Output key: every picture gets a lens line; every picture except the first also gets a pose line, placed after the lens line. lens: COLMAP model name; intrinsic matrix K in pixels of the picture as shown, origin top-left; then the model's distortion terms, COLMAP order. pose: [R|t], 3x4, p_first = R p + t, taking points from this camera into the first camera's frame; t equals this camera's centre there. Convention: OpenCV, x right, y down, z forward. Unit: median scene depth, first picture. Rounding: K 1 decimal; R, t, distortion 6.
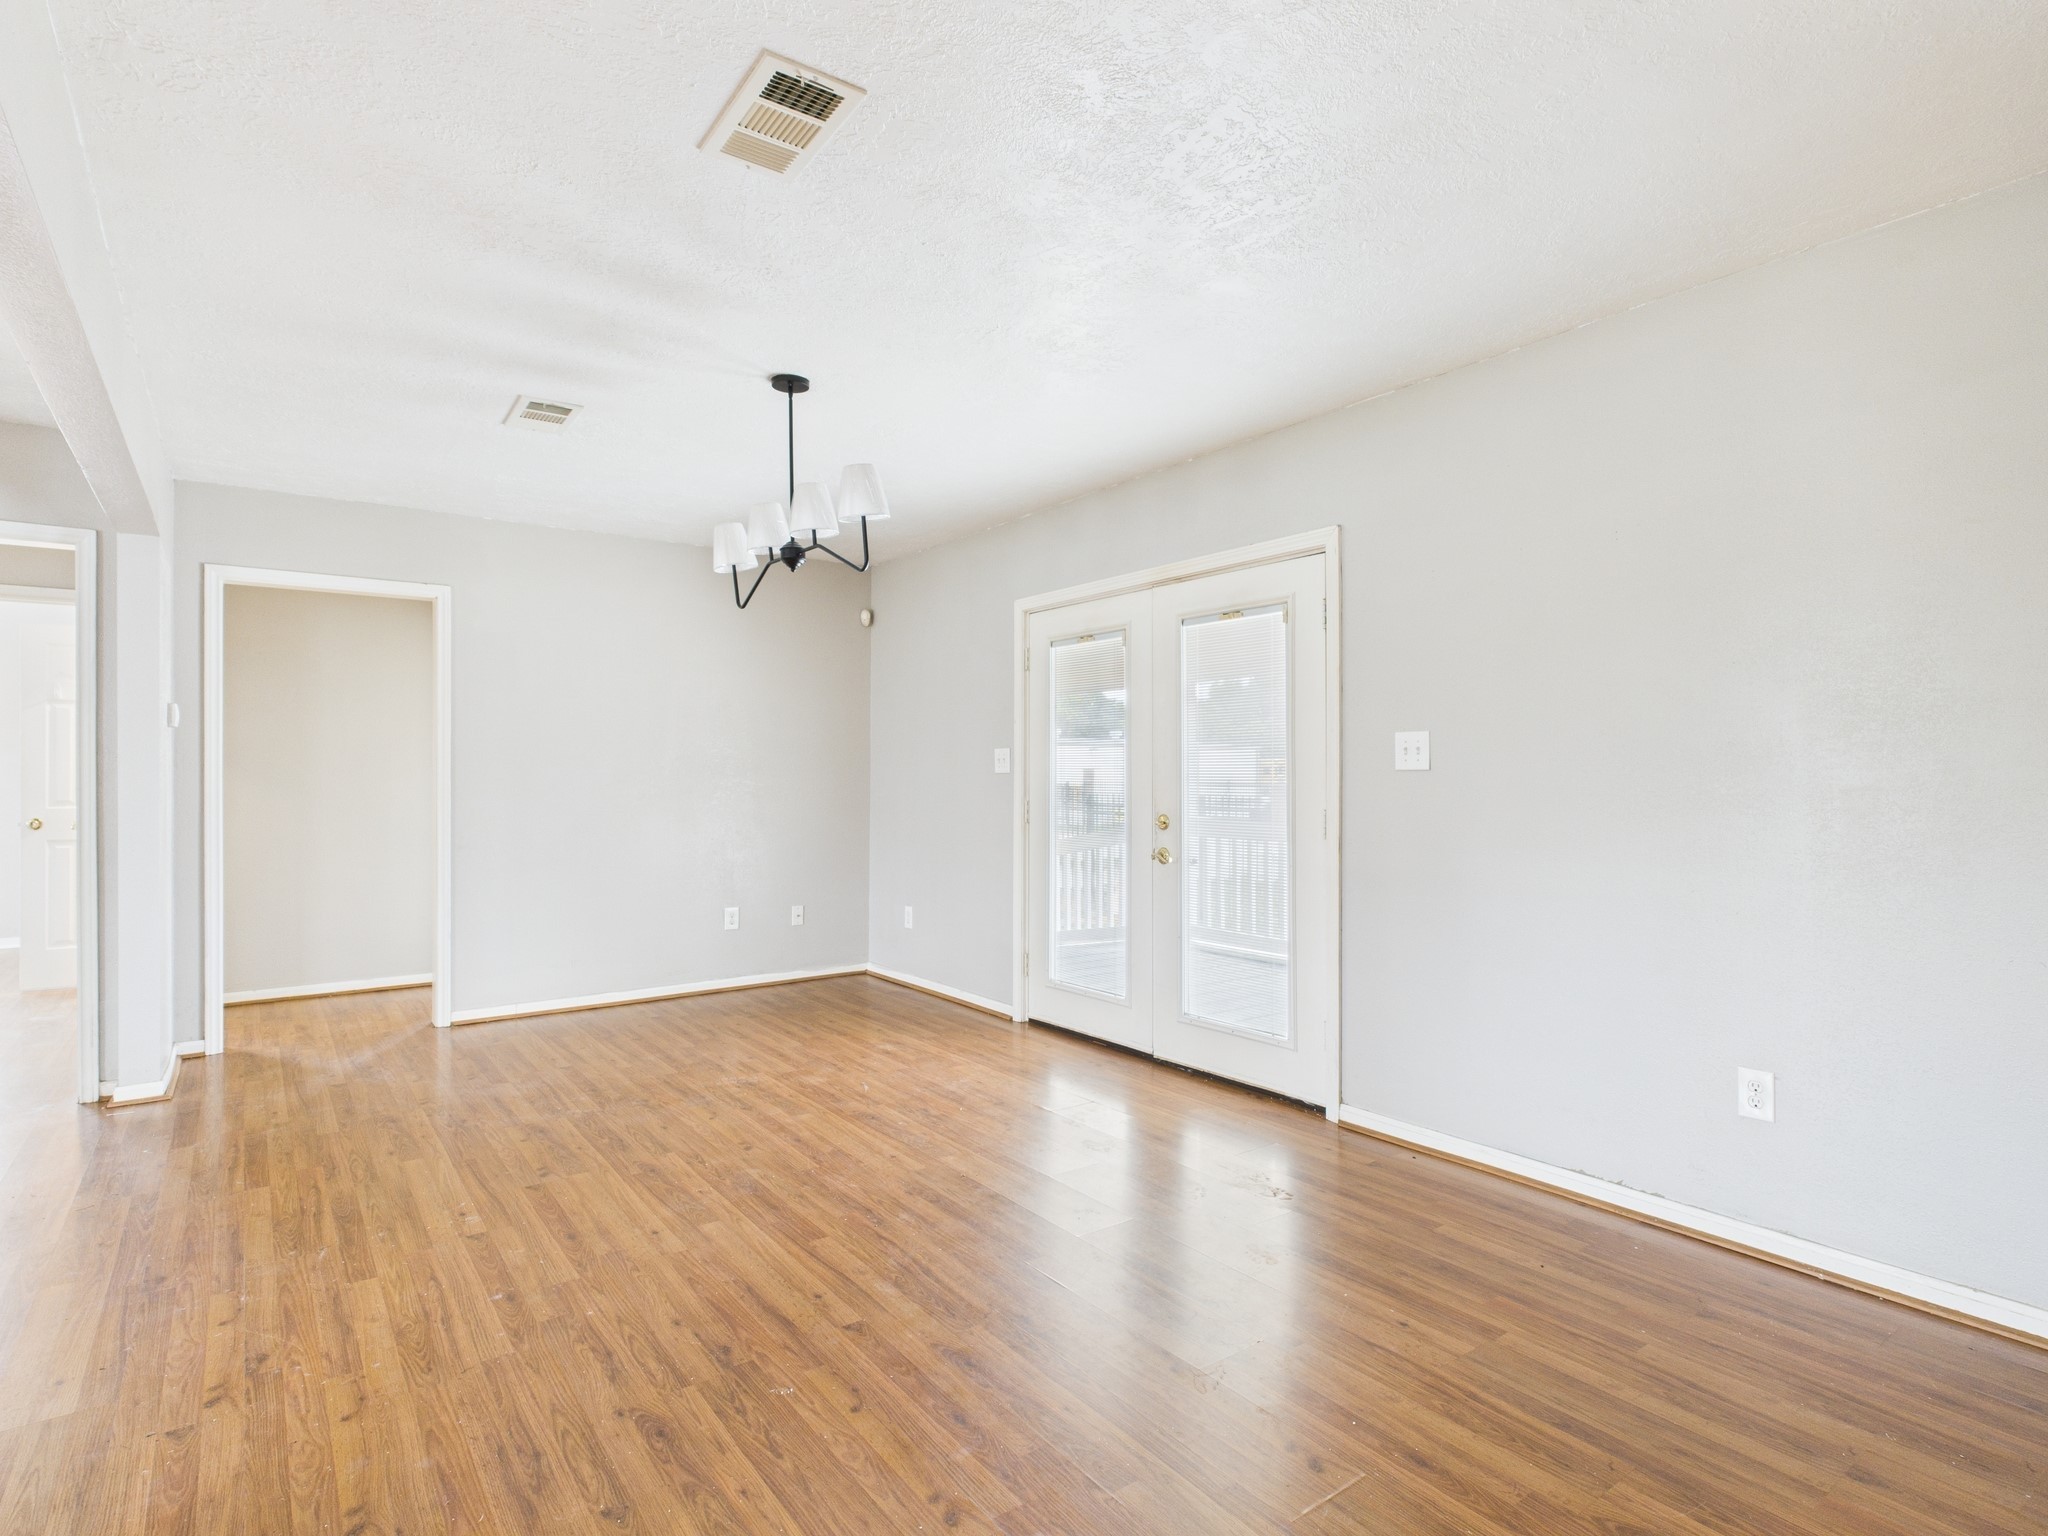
lens RADIAL K [[1076.4, 0, 1031.7], [0, 1076.4, 773.6], [0, 0, 1]] dist [0.000181, 0.000486]
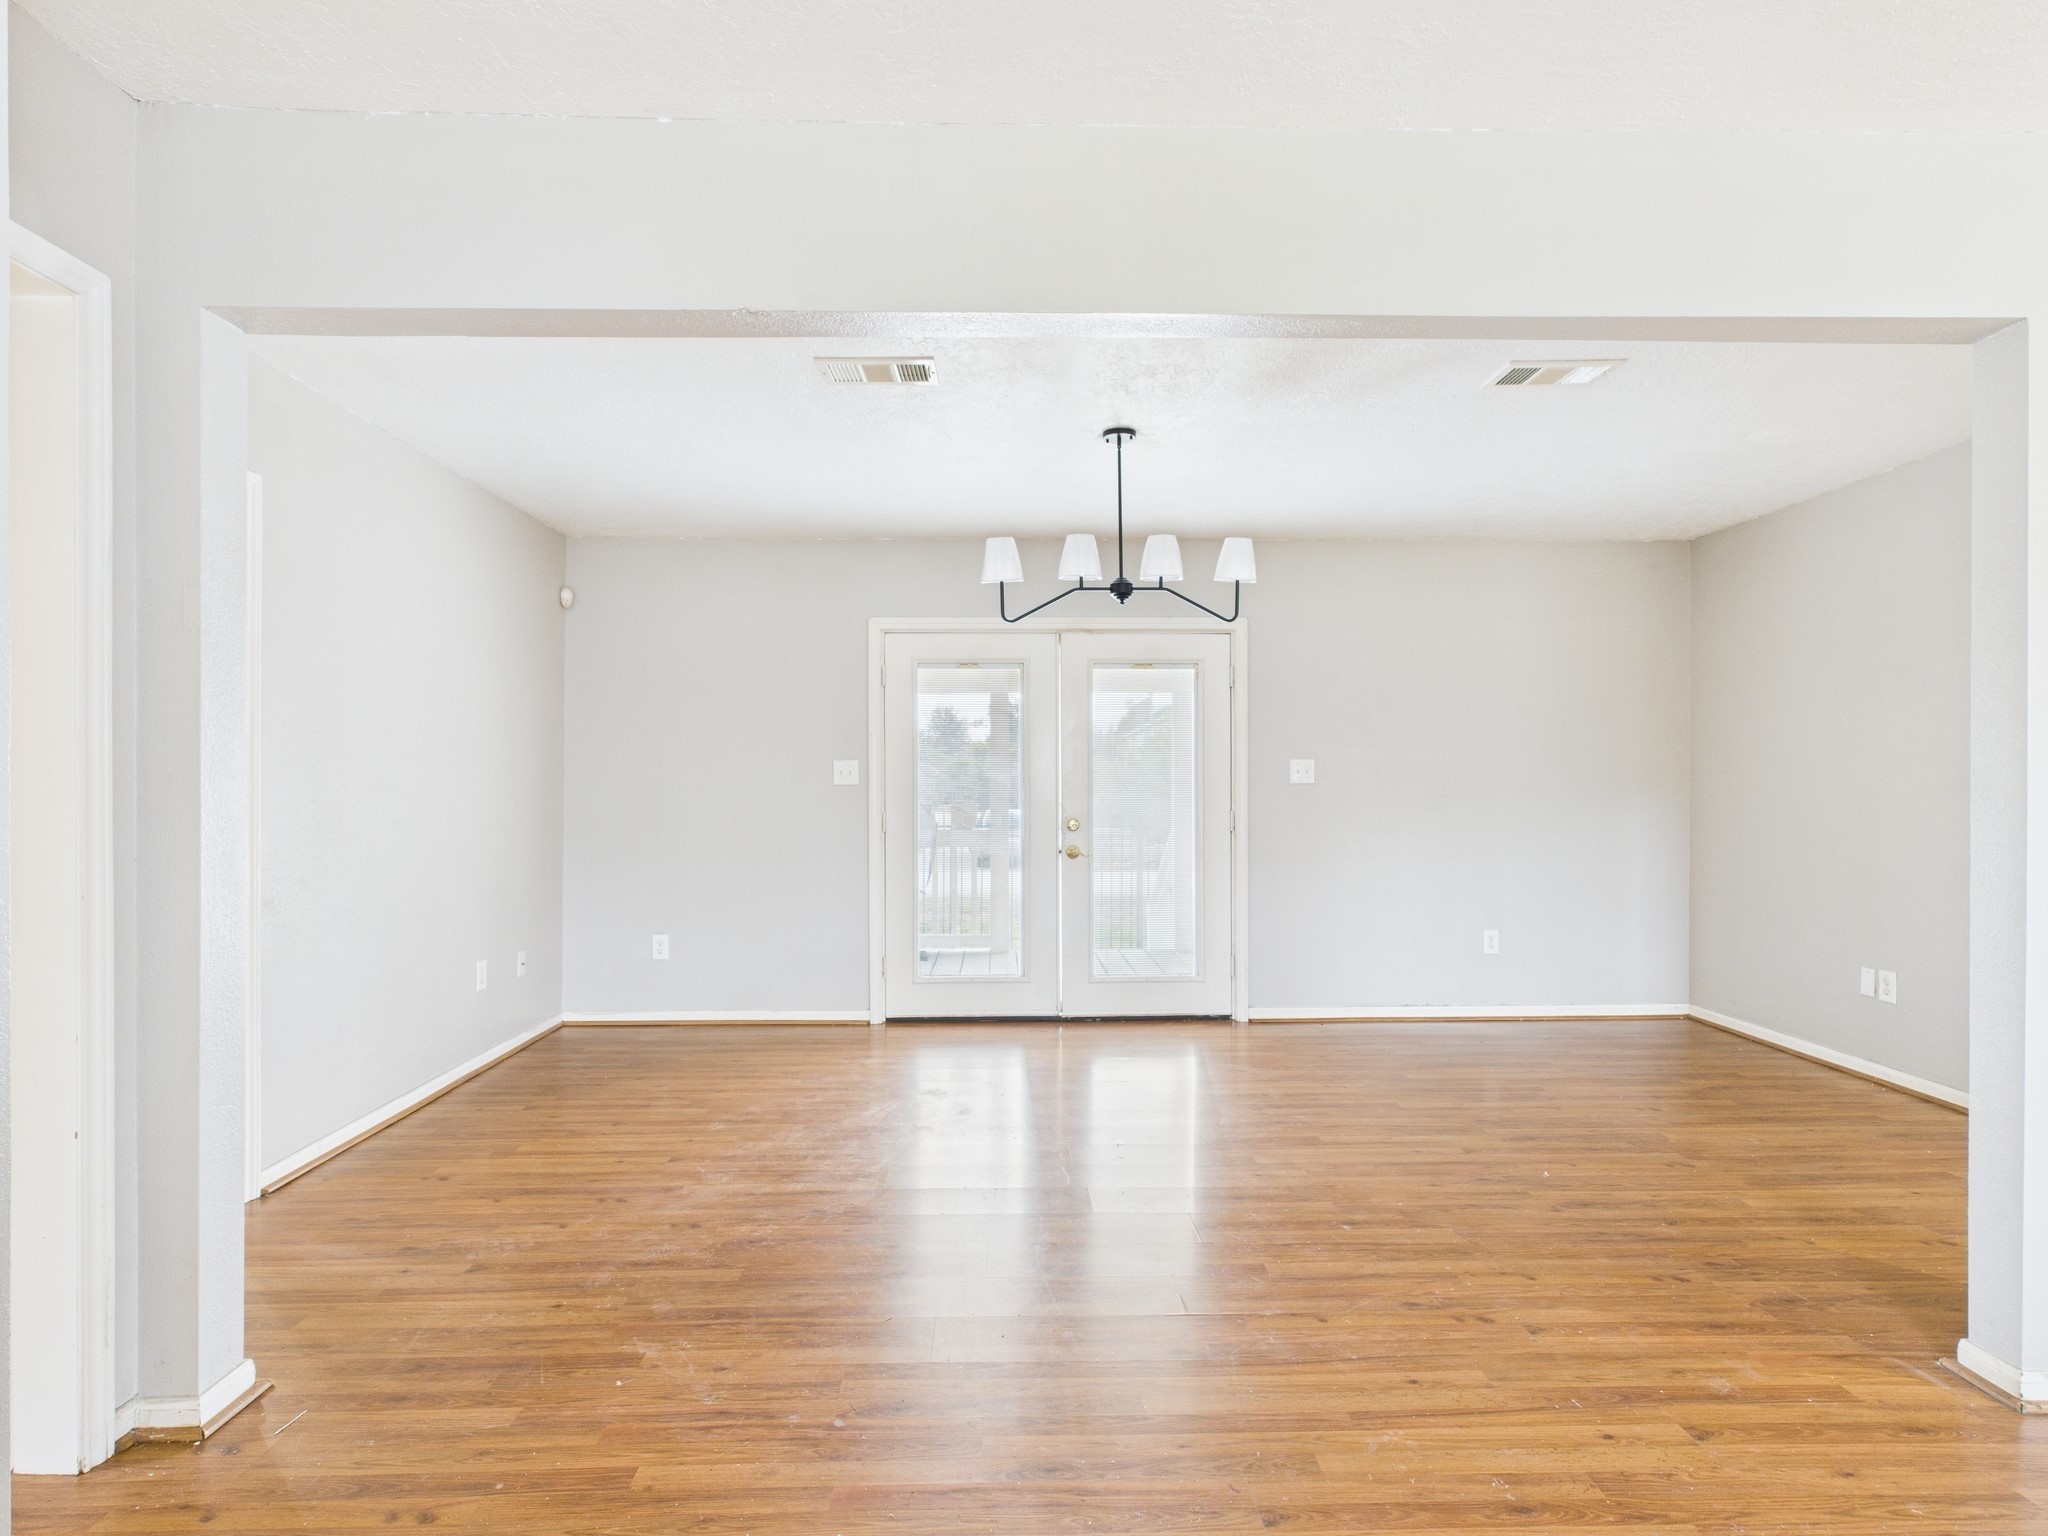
lens RADIAL K [[1076.4, 0, 1020.8], [0, 1076.4, 786.3], [0, 0, 1]] dist [0.000181, 0.000486]
pose [[0.565221, 0.002697, 0.824935, -0.852911], [-0.000893, 0.999996, -0.002657, 0.003928], [-0.824939, 0.000765, 0.565221, 0.320818]]
